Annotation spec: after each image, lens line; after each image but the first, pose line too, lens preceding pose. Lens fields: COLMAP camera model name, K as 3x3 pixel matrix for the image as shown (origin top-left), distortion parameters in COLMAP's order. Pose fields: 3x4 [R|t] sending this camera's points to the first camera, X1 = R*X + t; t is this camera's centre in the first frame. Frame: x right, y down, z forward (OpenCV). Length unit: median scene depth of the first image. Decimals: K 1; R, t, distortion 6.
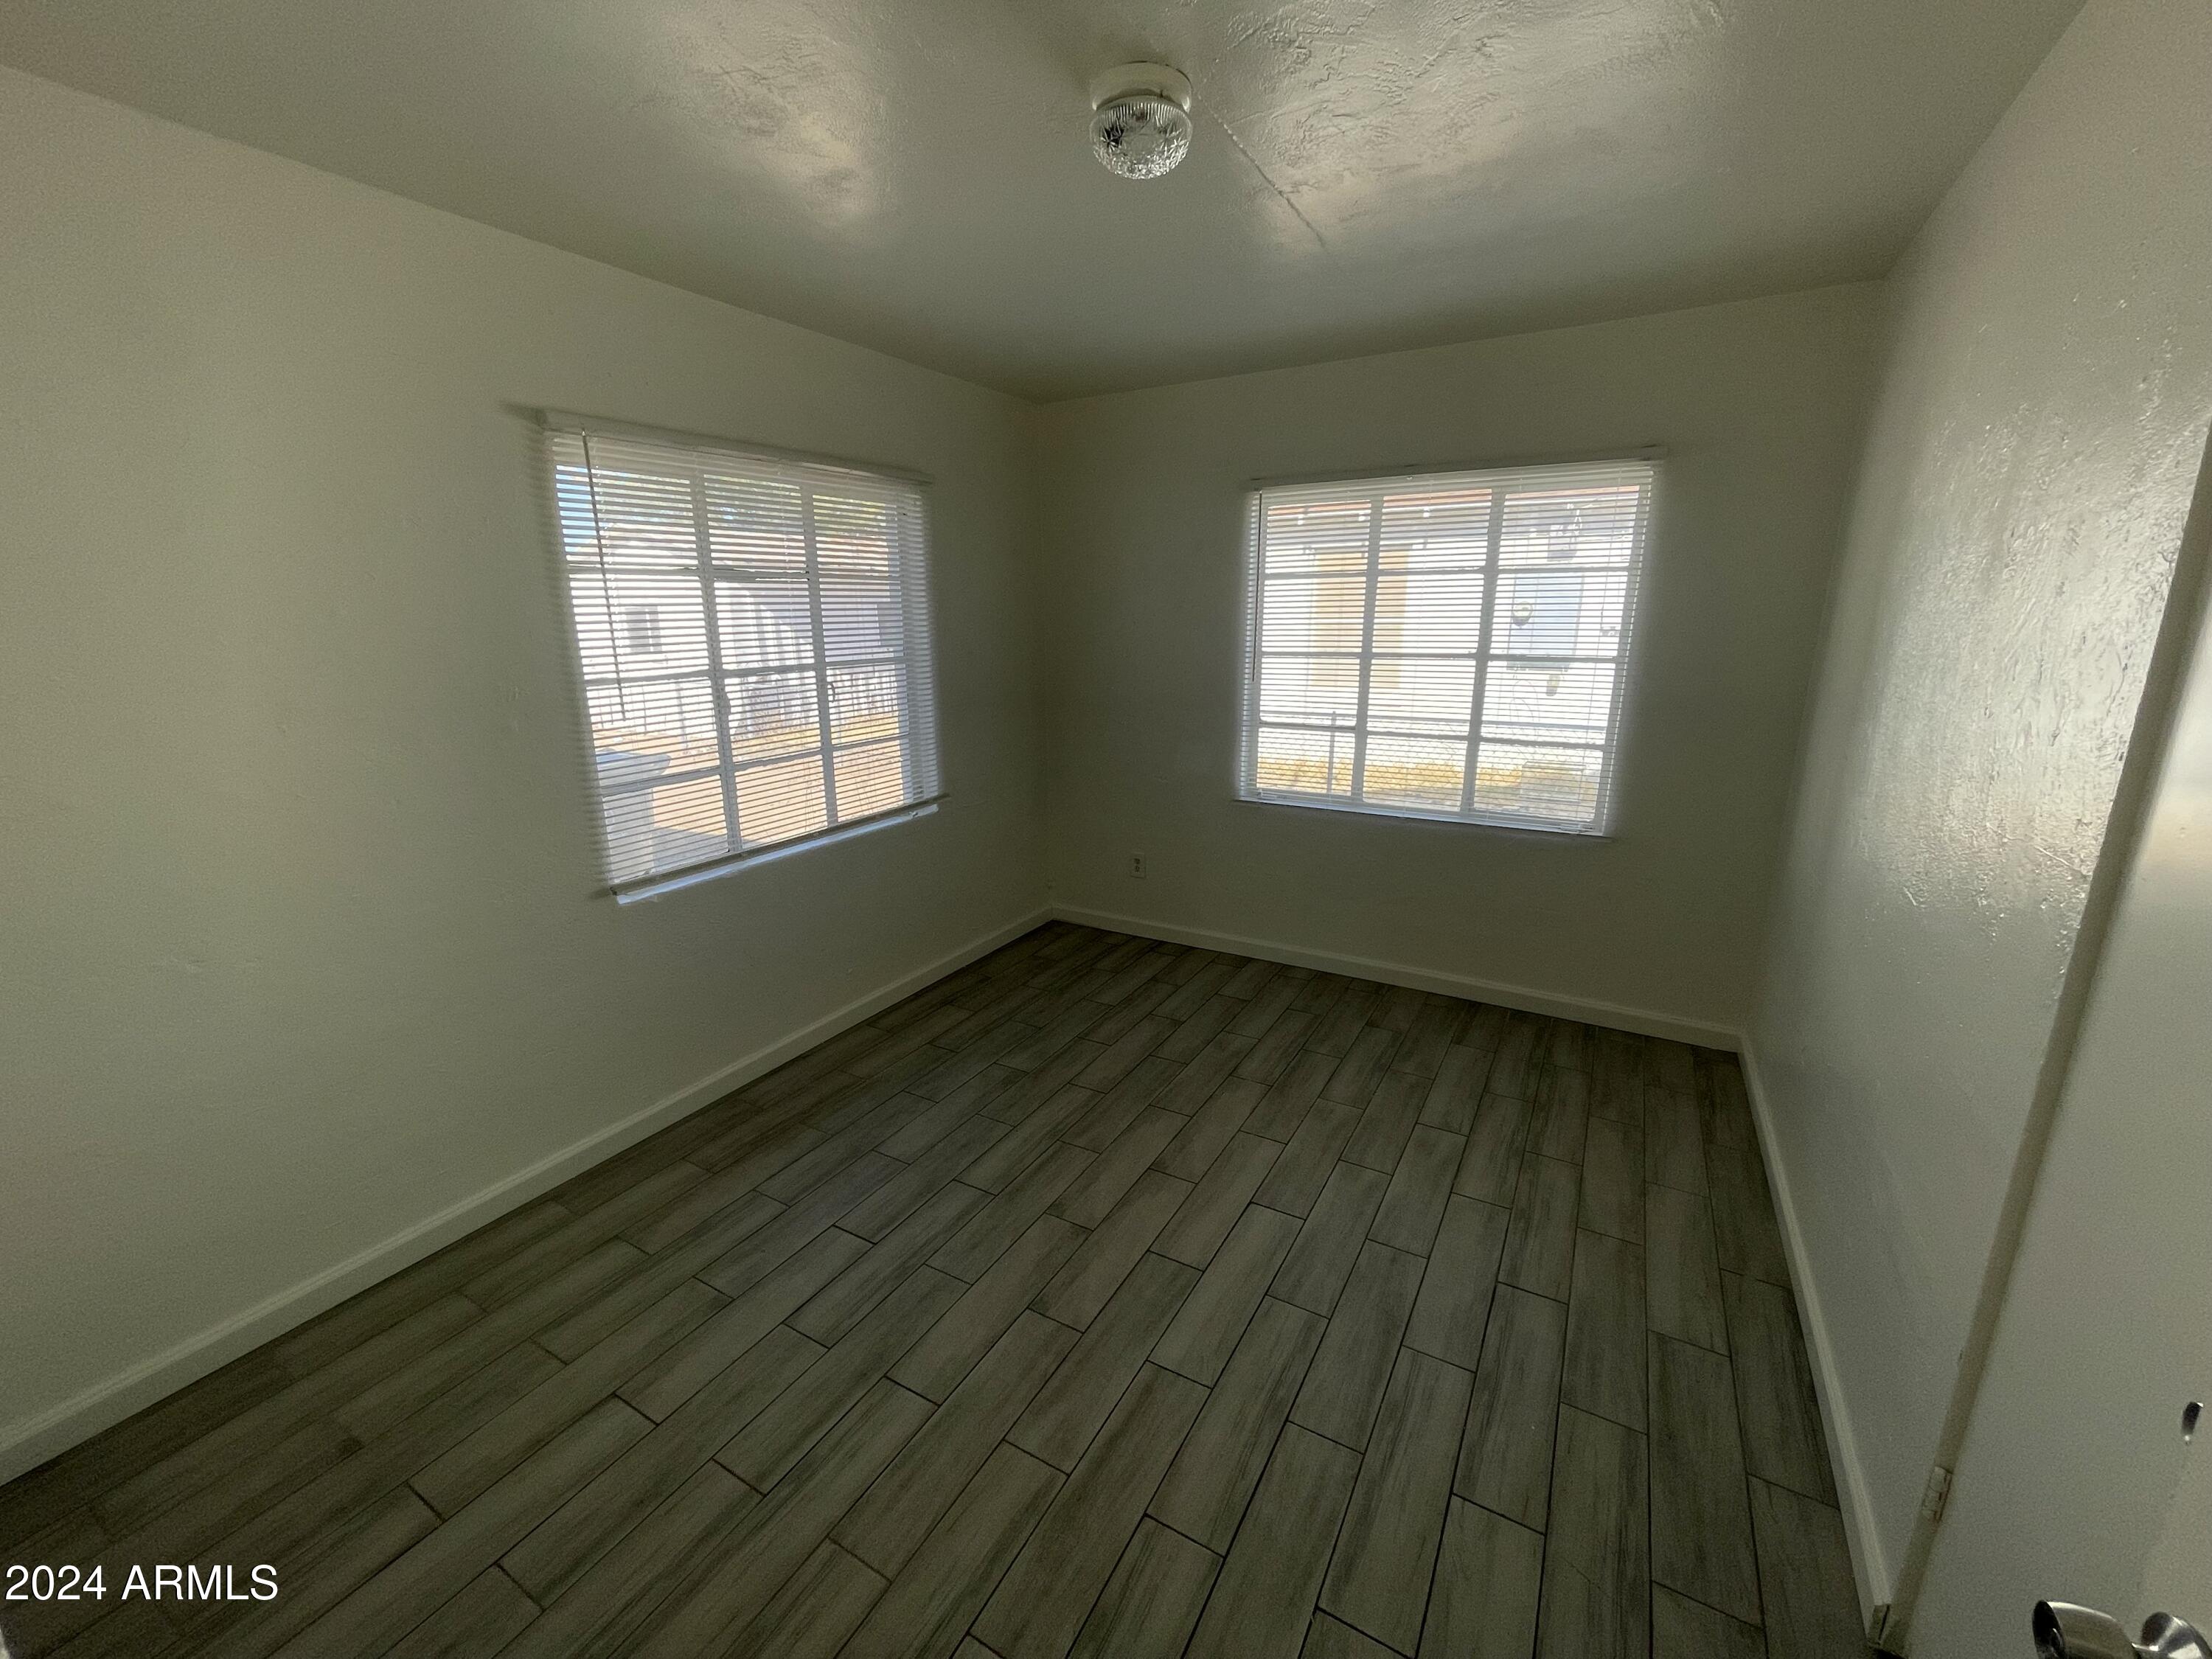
lens RADIAL K [[890.9, 0, 1098.1], [0, 890.9, 825.5], [0, 0, 1]] dist [-0.004774, 0.001267]
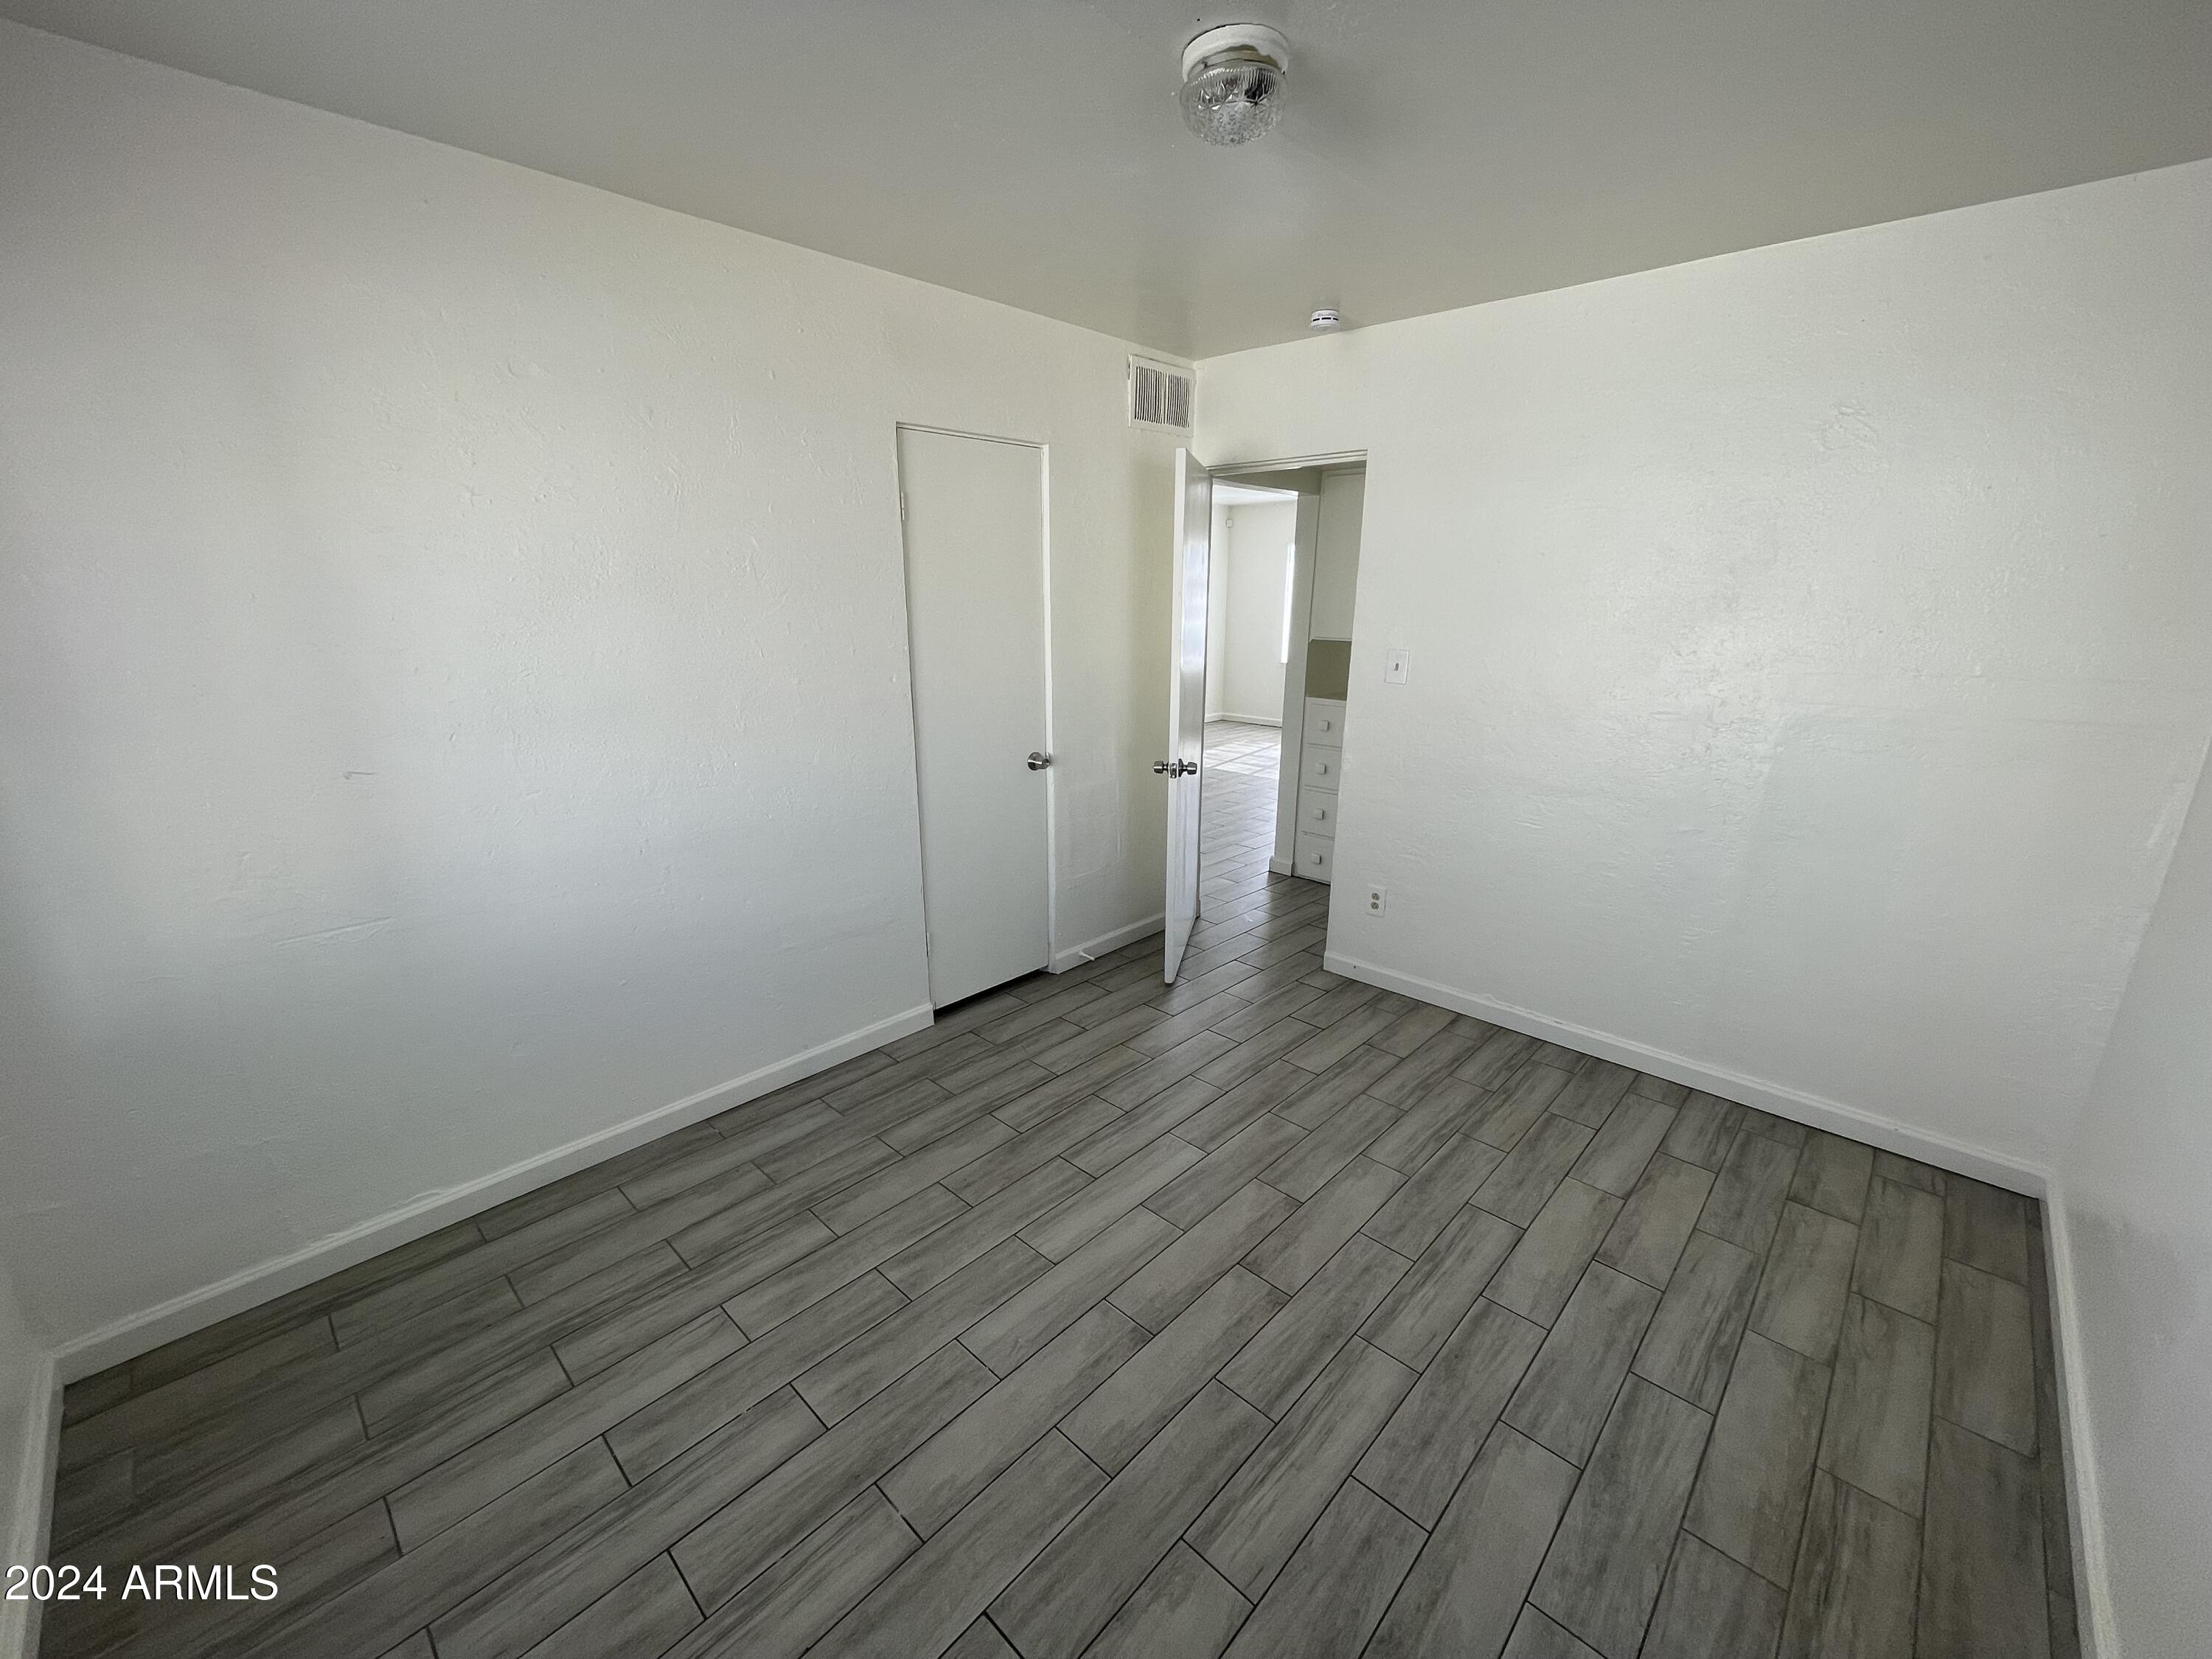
lens RADIAL K [[890.9, 0, 1102.5], [0, 890.9, 833.0], [0, 0, 1]] dist [-0.004774, 0.001267]
pose [[-0.974088, -0.051760, 0.220169, -0.051413], [0.060701, 0.877916, 0.474952, -0.407497], [-0.217873, 0.476009, -0.852025, 1.678576]]
